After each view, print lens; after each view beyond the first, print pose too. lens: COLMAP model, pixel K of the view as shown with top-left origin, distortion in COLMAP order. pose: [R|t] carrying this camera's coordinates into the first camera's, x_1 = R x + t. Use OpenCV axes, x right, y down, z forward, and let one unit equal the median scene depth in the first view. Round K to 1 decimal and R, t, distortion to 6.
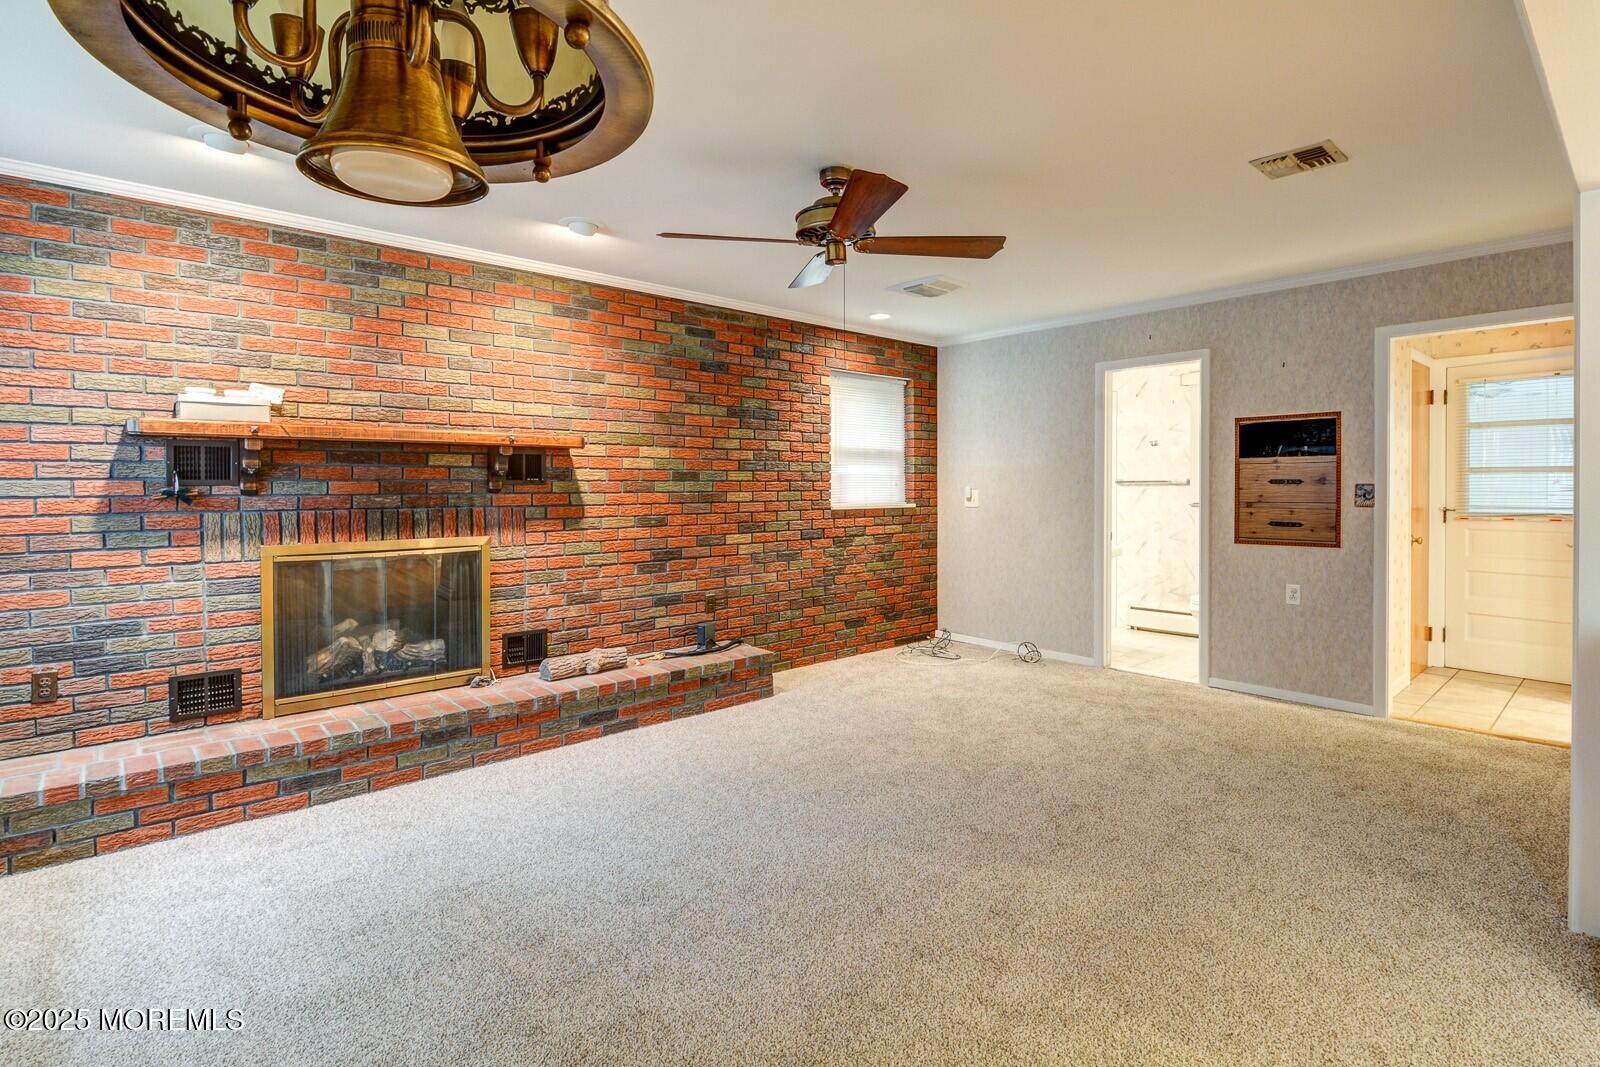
lens RADIAL K [[776.9, 0, 792.3], [0, 776.9, 499.8], [0, 0, 1]] dist [0.008318, -0.012726]
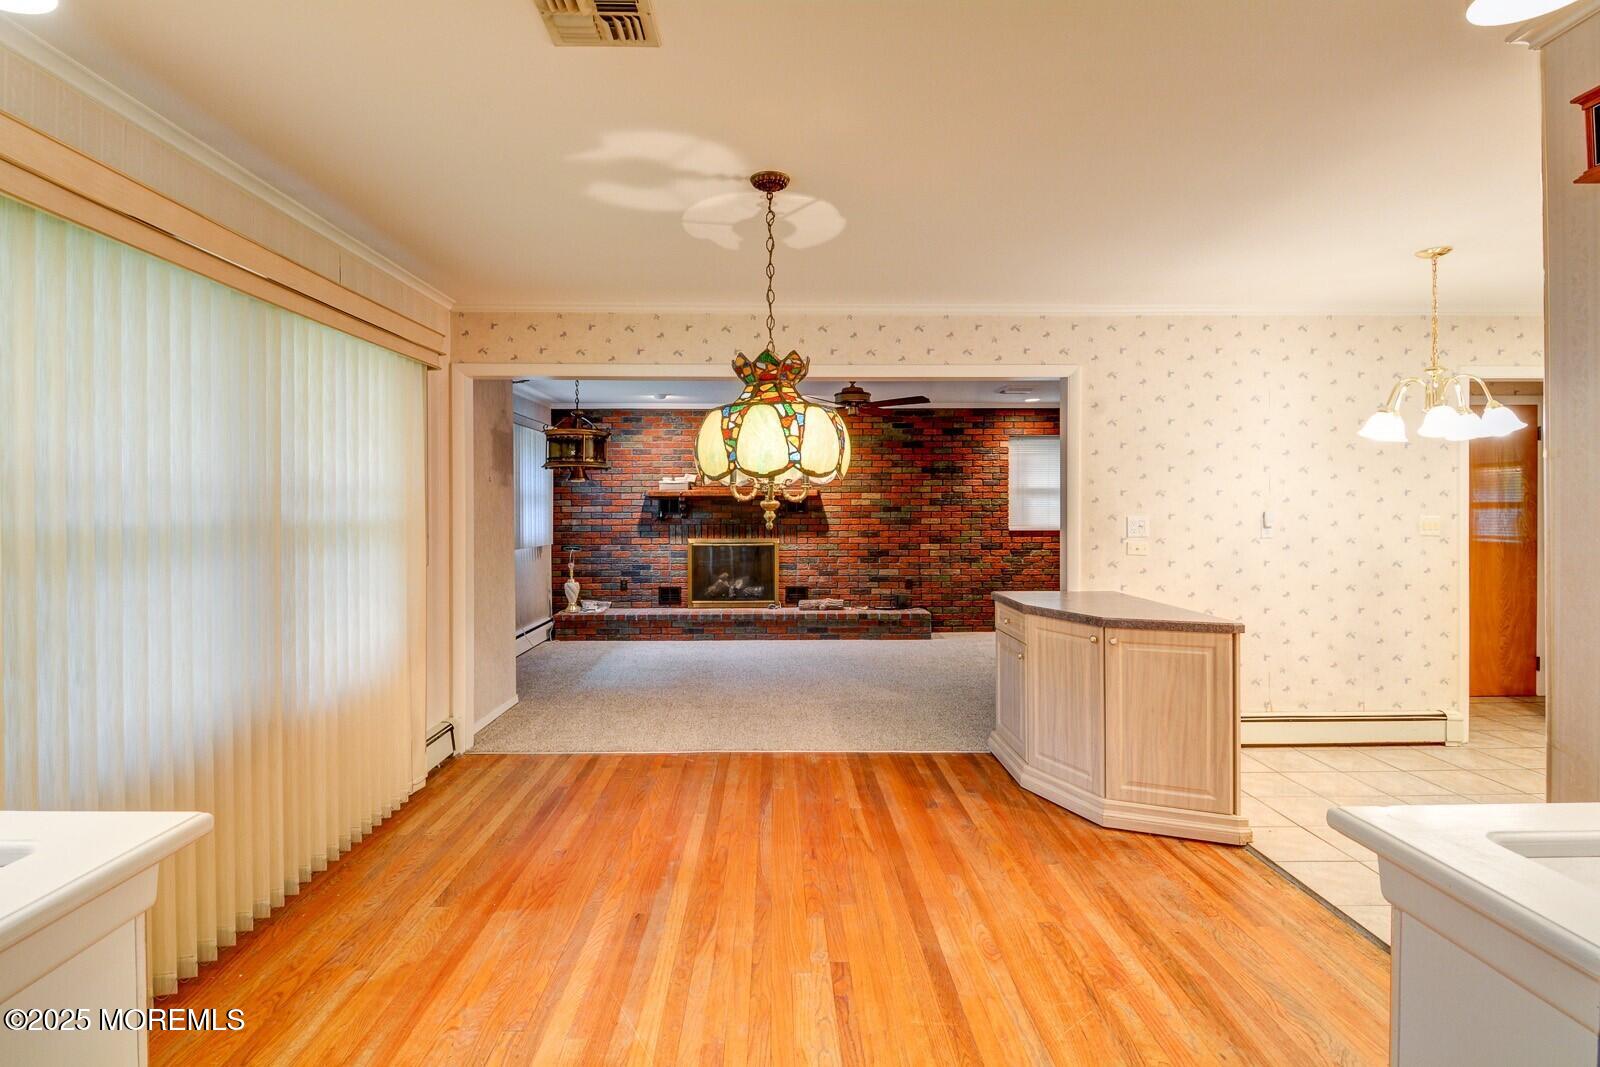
lens RADIAL K [[776.9, 0, 794.1], [0, 776.9, 517.2], [0, 0, 1]] dist [0.008318, -0.012726]
pose [[0.761721, 0.011064, -0.647810, 0.911163], [-0.011667, 0.999926, 0.003359, -0.016725], [0.647800, 0.004999, 0.761794, -0.520030]]
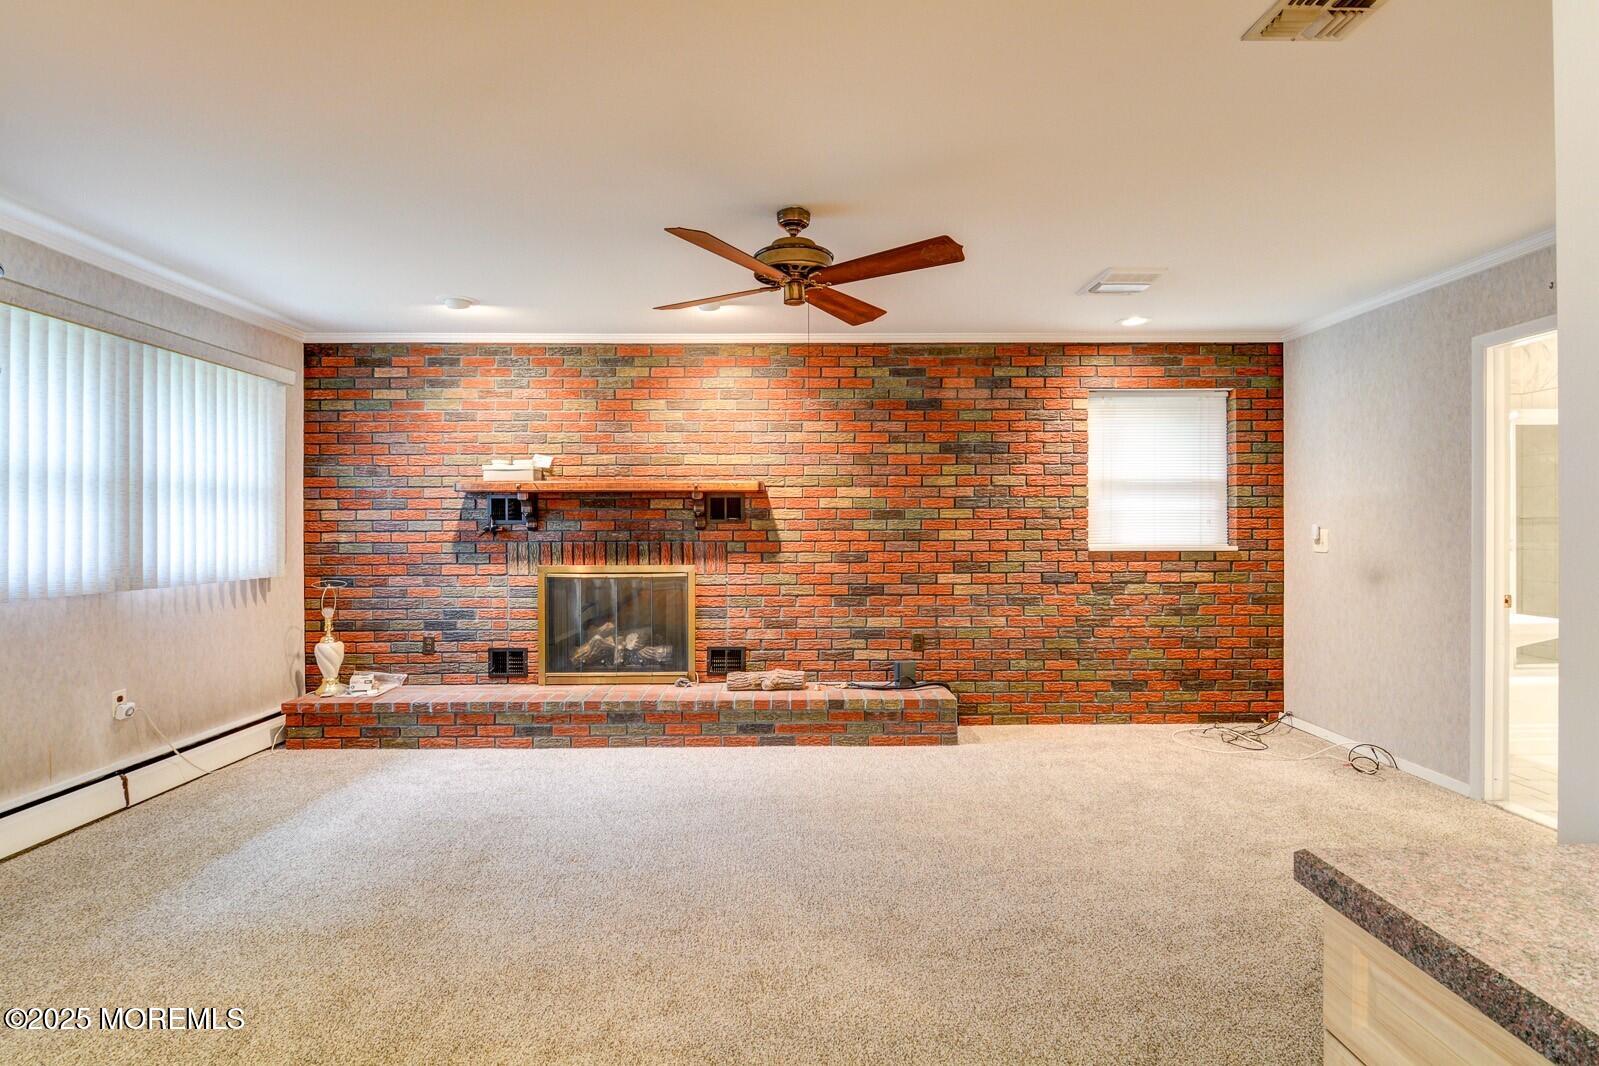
lens RADIAL K [[776.4, 0, 803.3], [0, 776.4, 530.2], [0, 0, 1]] dist [0.008318, -0.012726]
pose [[0.757677, 0.004166, -0.652616, 0.489824], [-0.010639, 0.999926, -0.005968, -0.002675], [0.652543, 0.011465, 0.757665, 0.168074]]
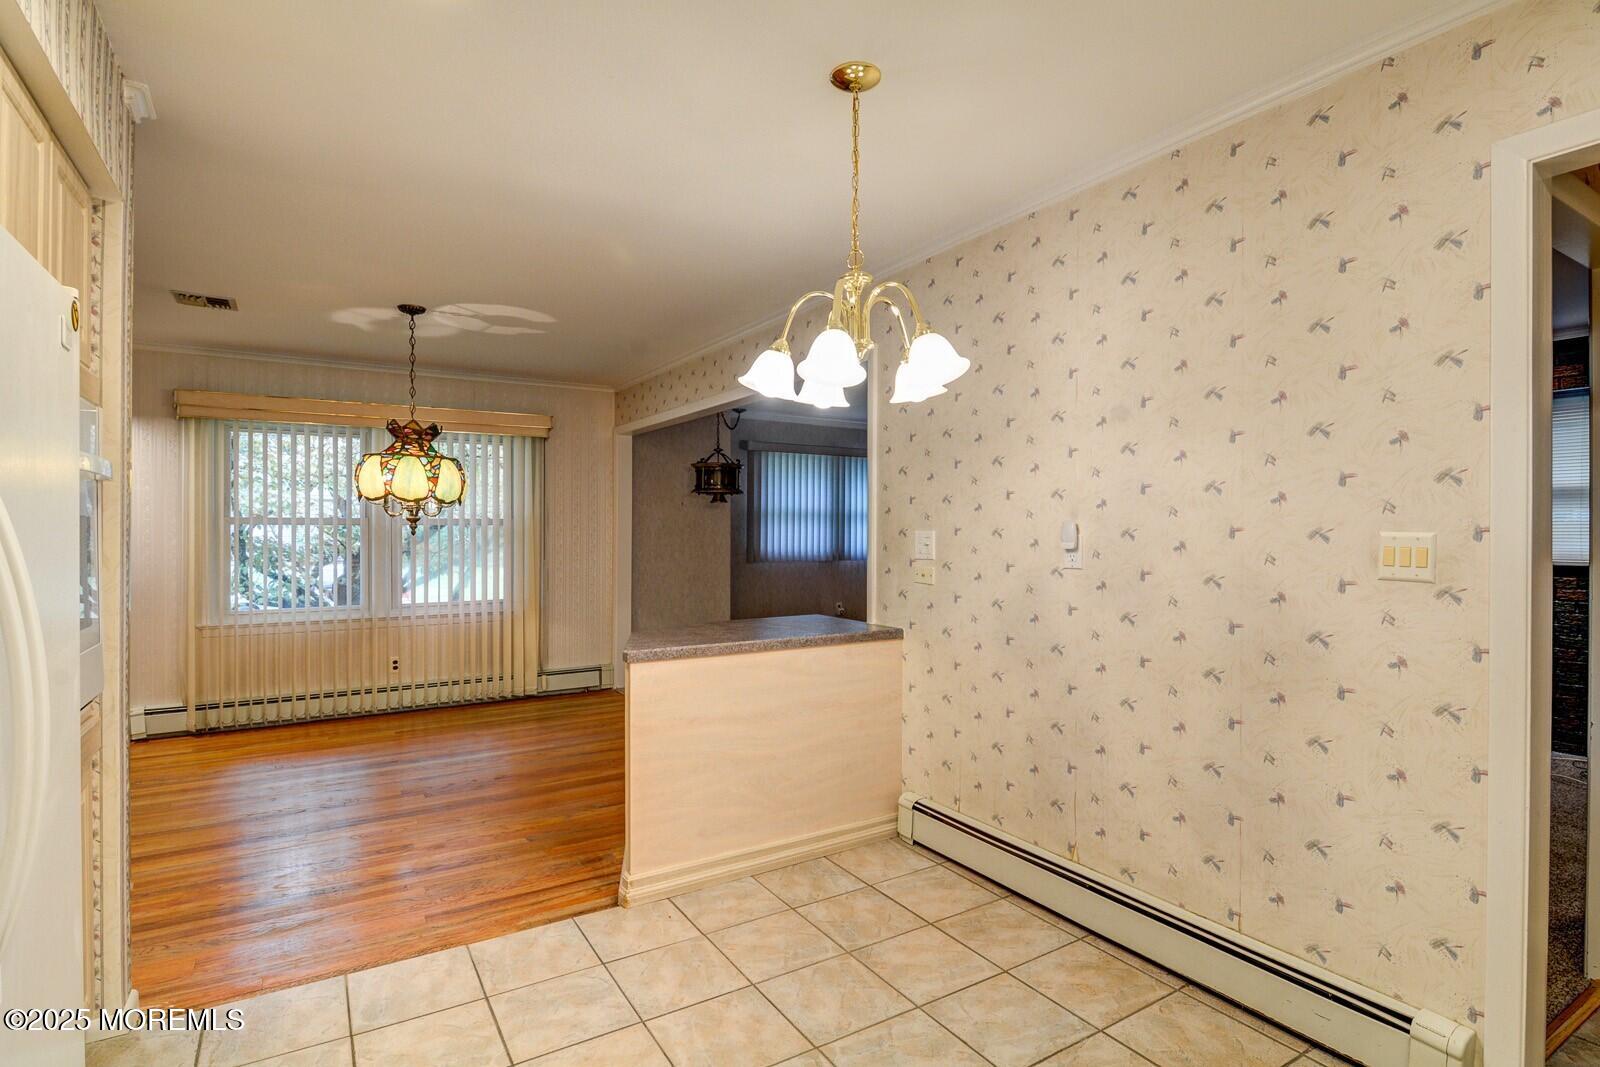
lens RADIAL K [[776.9, 0, 795.8], [0, 776.9, 529.3], [0, 0, 1]] dist [0.008318, -0.012726]
pose [[-0.168595, 0.008290, -0.985651, 1.362590], [-0.007475, 0.999925, 0.009689, -0.028201], [0.985657, 0.009002, -0.168520, 0.552485]]
